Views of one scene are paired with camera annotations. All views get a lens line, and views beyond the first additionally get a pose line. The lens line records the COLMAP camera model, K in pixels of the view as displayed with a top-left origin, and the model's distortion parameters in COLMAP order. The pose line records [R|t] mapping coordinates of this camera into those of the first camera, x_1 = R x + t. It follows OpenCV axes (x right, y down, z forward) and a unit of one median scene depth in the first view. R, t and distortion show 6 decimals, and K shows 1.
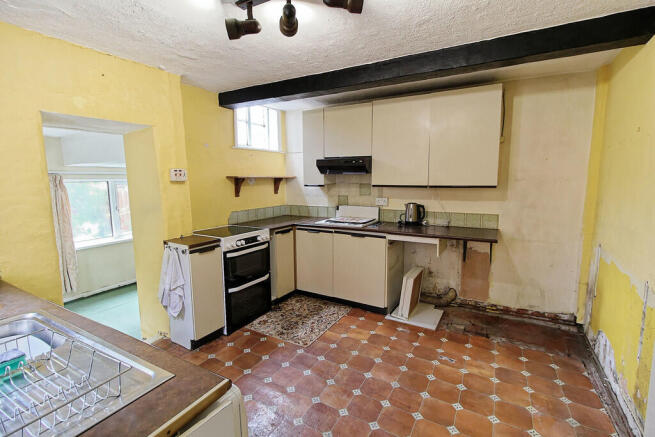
lens RADIAL K [[307.1, 0, 326.4], [0, 307.1, 217.3], [0, 0, 1]] dist [-0.001766, 0.000030]
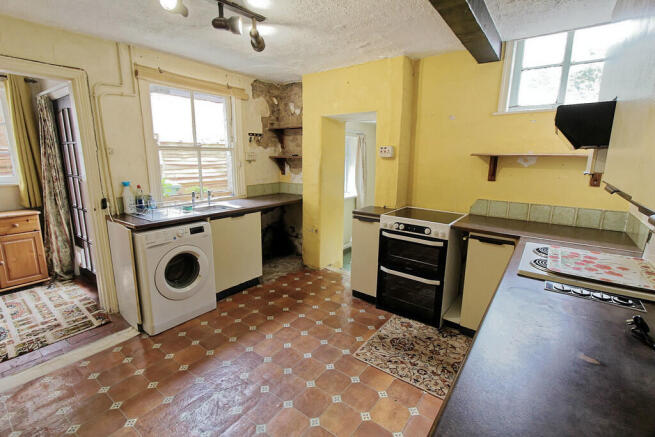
lens RADIAL K [[307.1, 0, 326.1], [0, 307.1, 216.1], [0, 0, 1]] dist [-0.001766, 0.000030]
pose [[-0.127757, 0.209449, -0.969438, 0.635056], [-0.131429, 0.965252, 0.225865, -0.125865], [0.983059, 0.156267, -0.095790, 0.868378]]
